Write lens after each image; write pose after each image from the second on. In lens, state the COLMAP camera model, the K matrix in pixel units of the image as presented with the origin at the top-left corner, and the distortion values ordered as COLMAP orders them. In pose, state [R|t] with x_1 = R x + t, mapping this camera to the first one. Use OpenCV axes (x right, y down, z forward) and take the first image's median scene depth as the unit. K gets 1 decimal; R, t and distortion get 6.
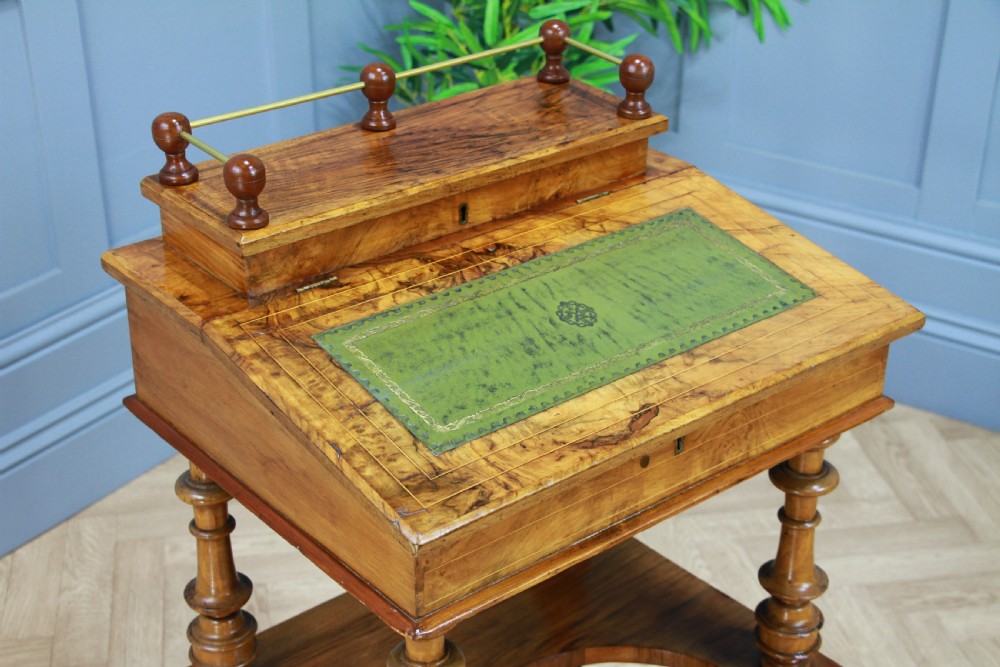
lens RADIAL K [[1611.1, 0, 501.1], [0, 1611.1, 350.1], [0, 0, 1]] dist [0.080134, 0.501328]
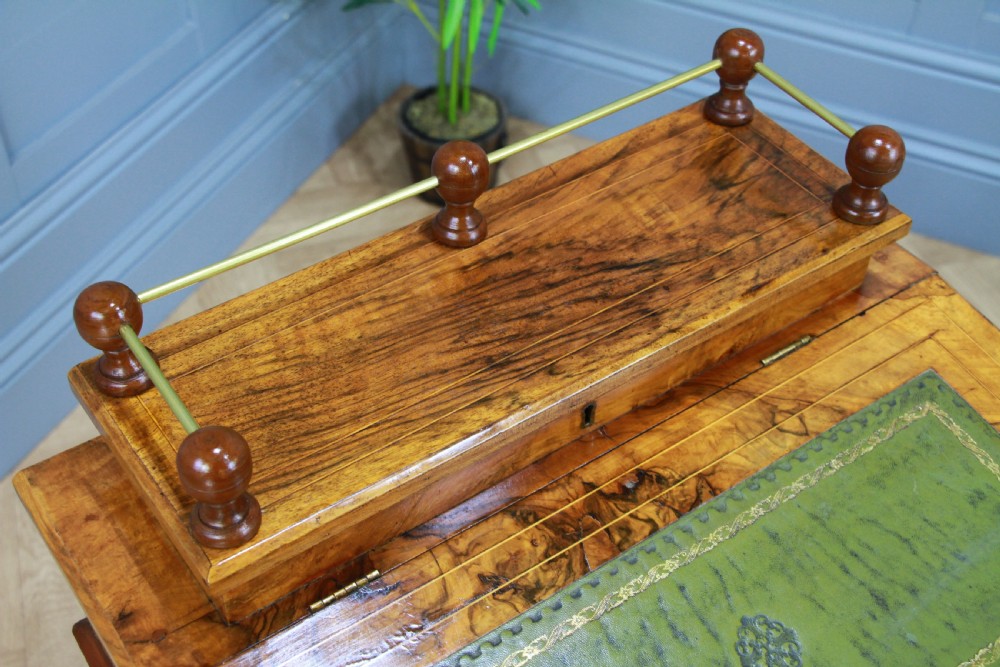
lens RADIAL K [[1328.3, 0, 500.0], [0, 1328.3, 333.5], [0, 0, 1]] dist [-0.010679, 0.089934]
pose [[0.997798, 0.056150, -0.035314, -0.042203], [-0.044571, 0.961833, 0.269982, -0.259973], [0.049126, -0.267814, 0.962217, 0.526584]]
